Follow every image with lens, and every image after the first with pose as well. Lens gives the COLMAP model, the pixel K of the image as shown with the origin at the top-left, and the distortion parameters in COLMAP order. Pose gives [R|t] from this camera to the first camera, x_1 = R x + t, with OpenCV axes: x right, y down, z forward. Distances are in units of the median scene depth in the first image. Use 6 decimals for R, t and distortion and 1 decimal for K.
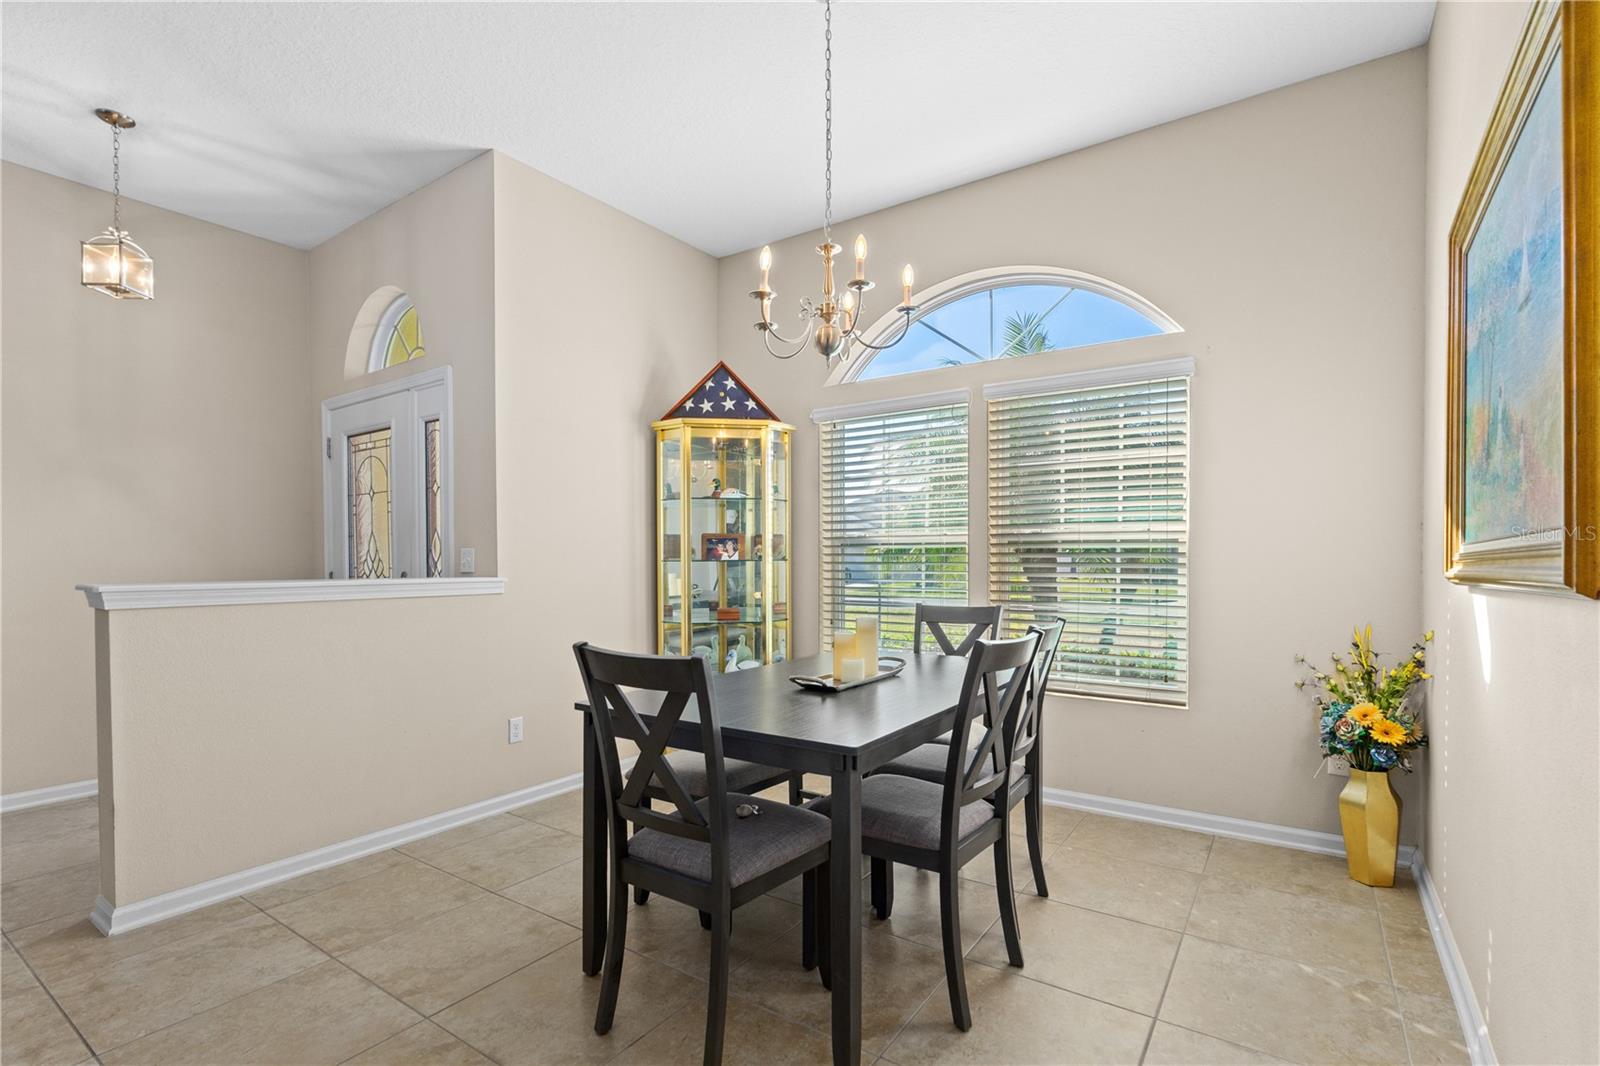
lens RADIAL K [[722.9, 0, 818.9], [0, 722.9, 570.3], [0, 0, 1]] dist [-0.004646, 0.000620]
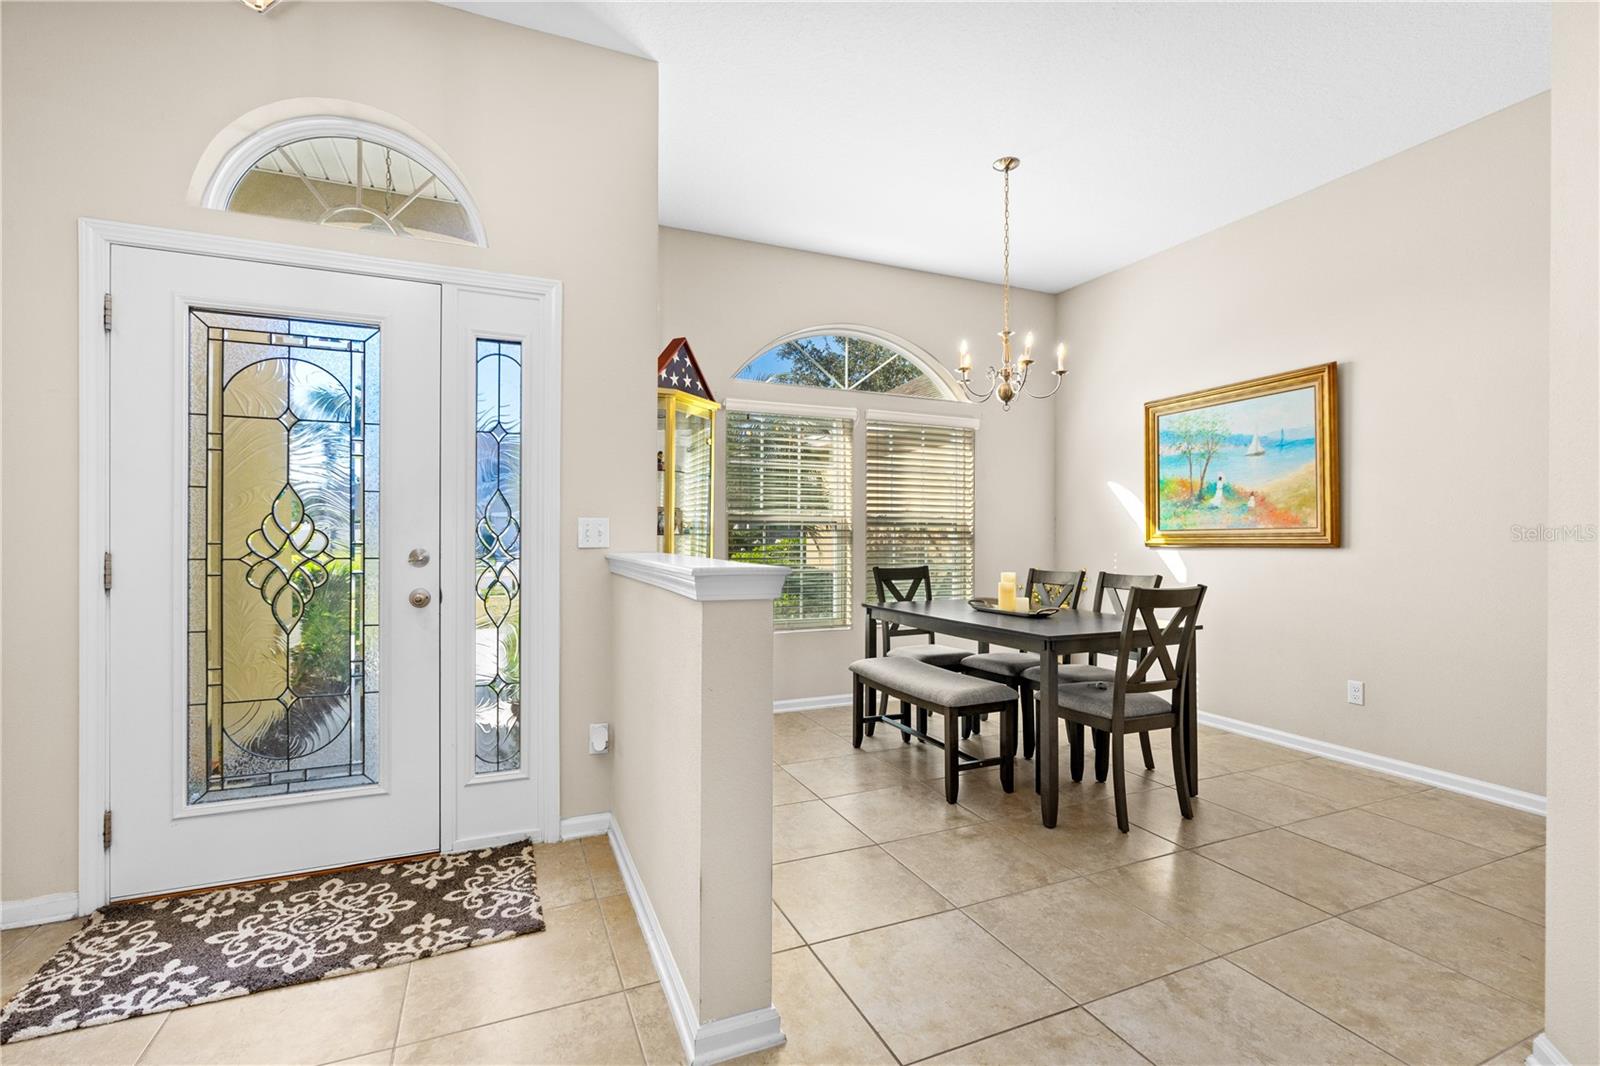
lens RADIAL K [[722.9, 0, 801.8], [0, 722.9, 534.3], [0, 0, 1]] dist [-0.004646, 0.000620]
pose [[0.536309, 0.005060, 0.844007, -1.125922], [0.006971, 0.999921, -0.010424, -0.003894], [-0.843993, 0.011474, 0.536231, 0.407321]]
